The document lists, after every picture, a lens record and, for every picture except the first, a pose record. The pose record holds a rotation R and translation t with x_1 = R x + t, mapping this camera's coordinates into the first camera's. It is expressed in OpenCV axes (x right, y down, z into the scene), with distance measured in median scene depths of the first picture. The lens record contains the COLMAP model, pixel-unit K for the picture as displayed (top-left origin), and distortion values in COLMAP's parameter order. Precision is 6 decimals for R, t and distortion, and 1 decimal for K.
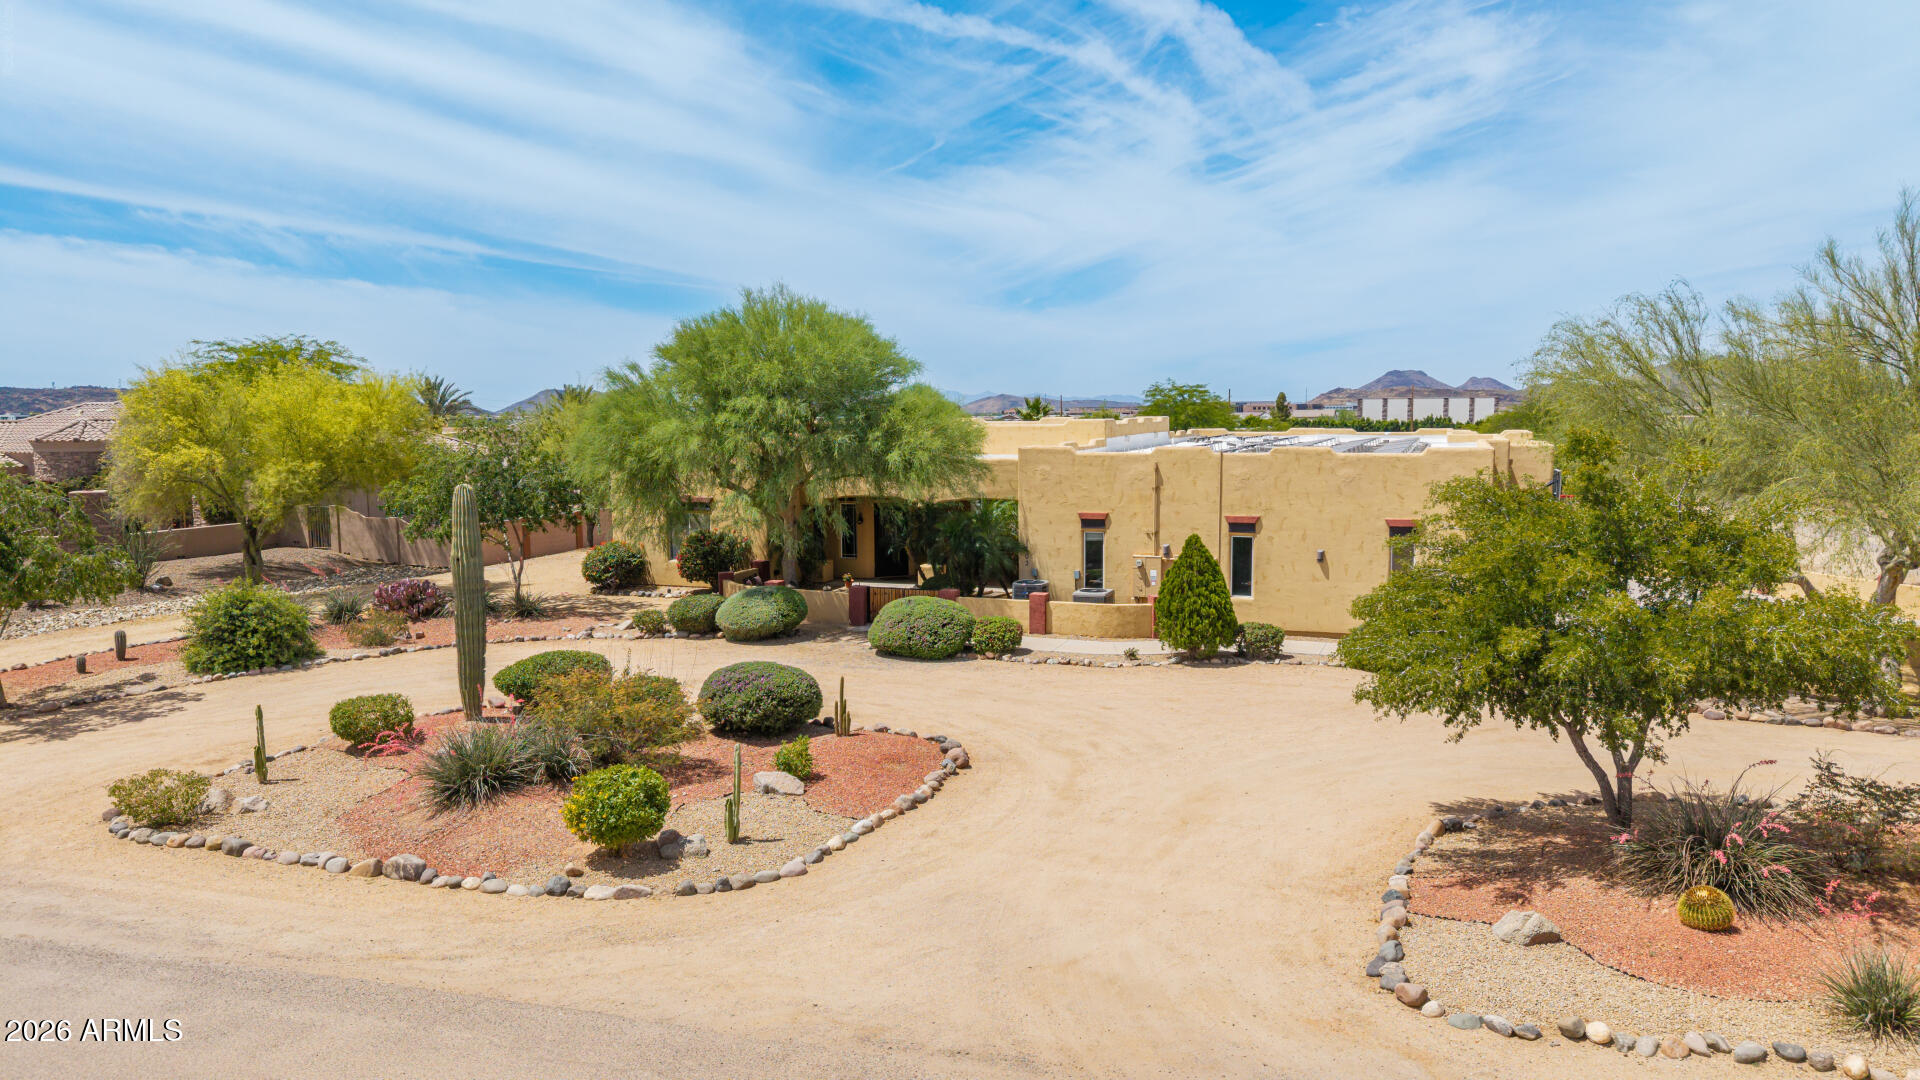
lens RADIAL K [[1270.7, 0, 960.0], [0, 1270.7, 540.0], [0, 0, 1]] dist [-0.001477, -0.000608]
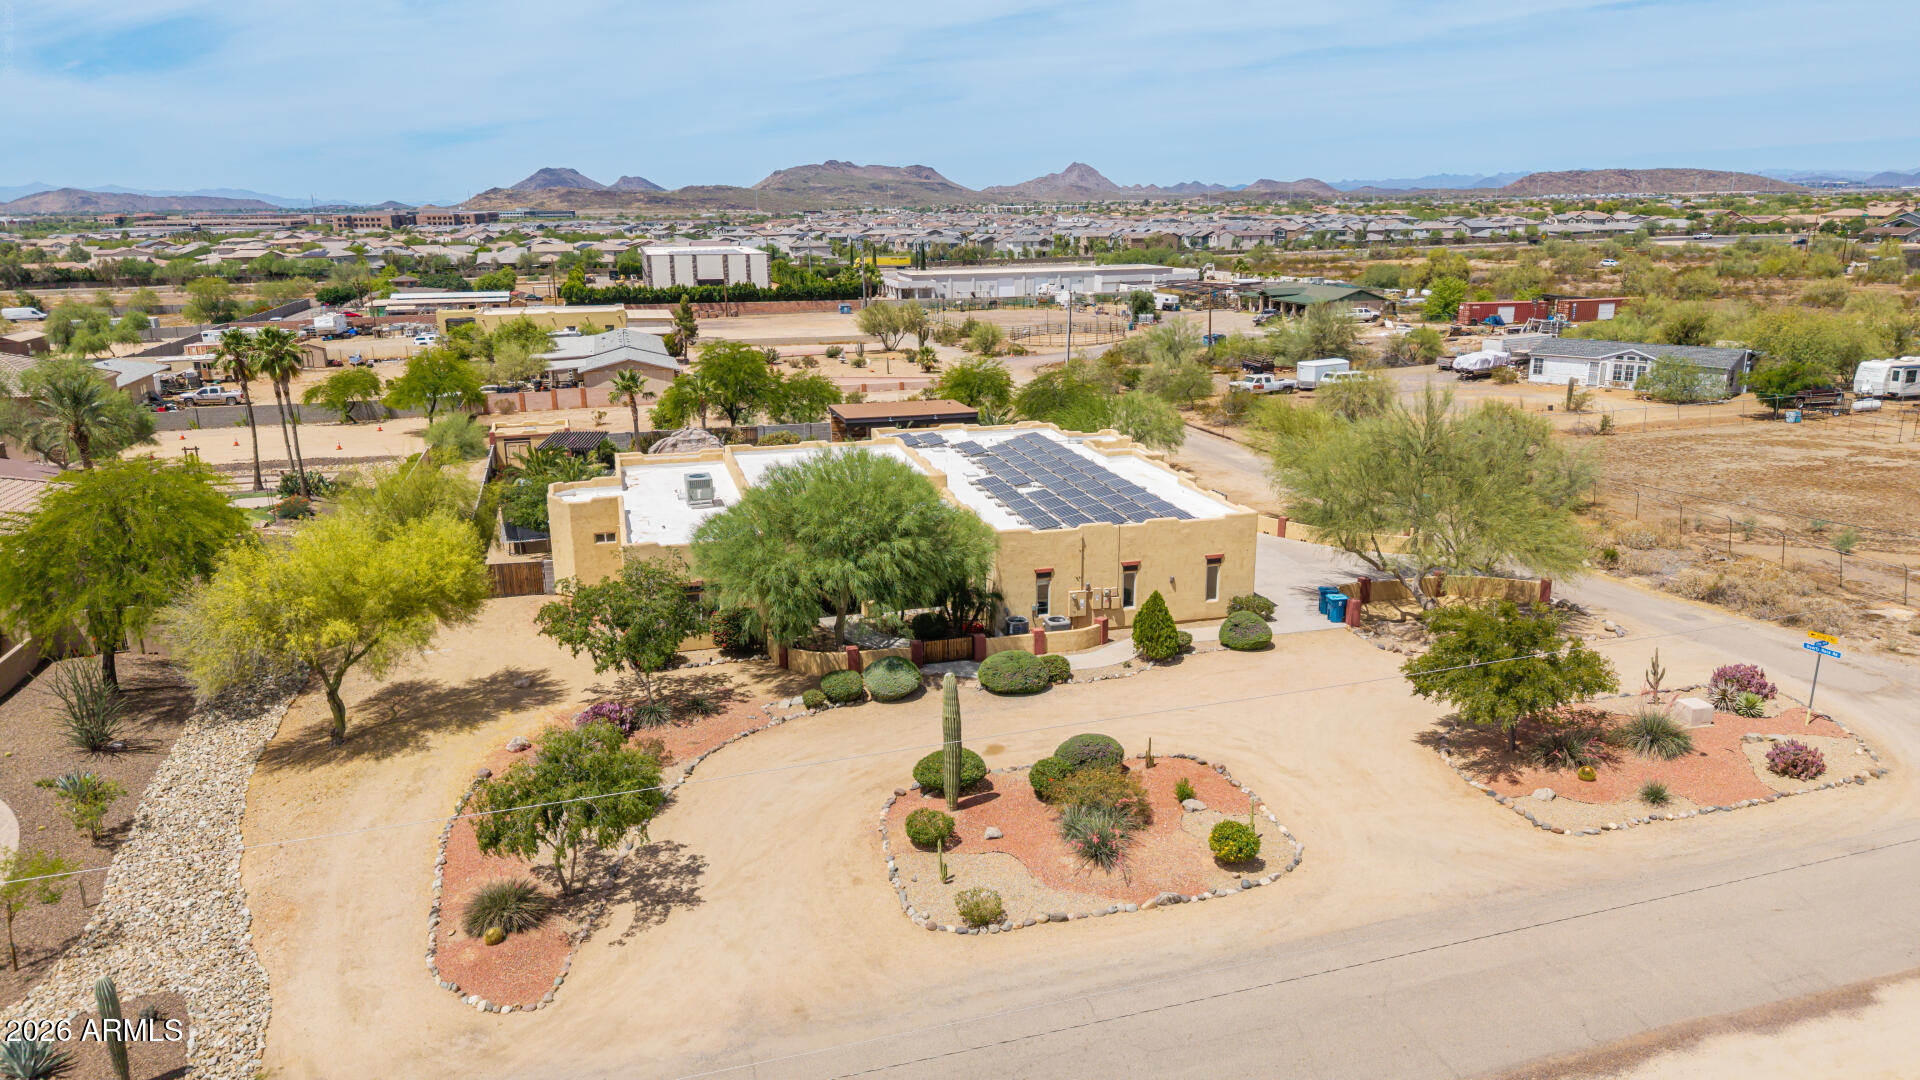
lens RADIAL K [[1270.7, 0, 960.0], [0, 1270.7, 540.0], [0, 0, 1]] dist [-0.001477, -0.000608]
pose [[0.805212, -0.145854, 0.574769, -1.173785], [0.055477, 0.983556, 0.171869, -0.445484], [-0.590386, -0.106505, 0.800063, -0.250547]]
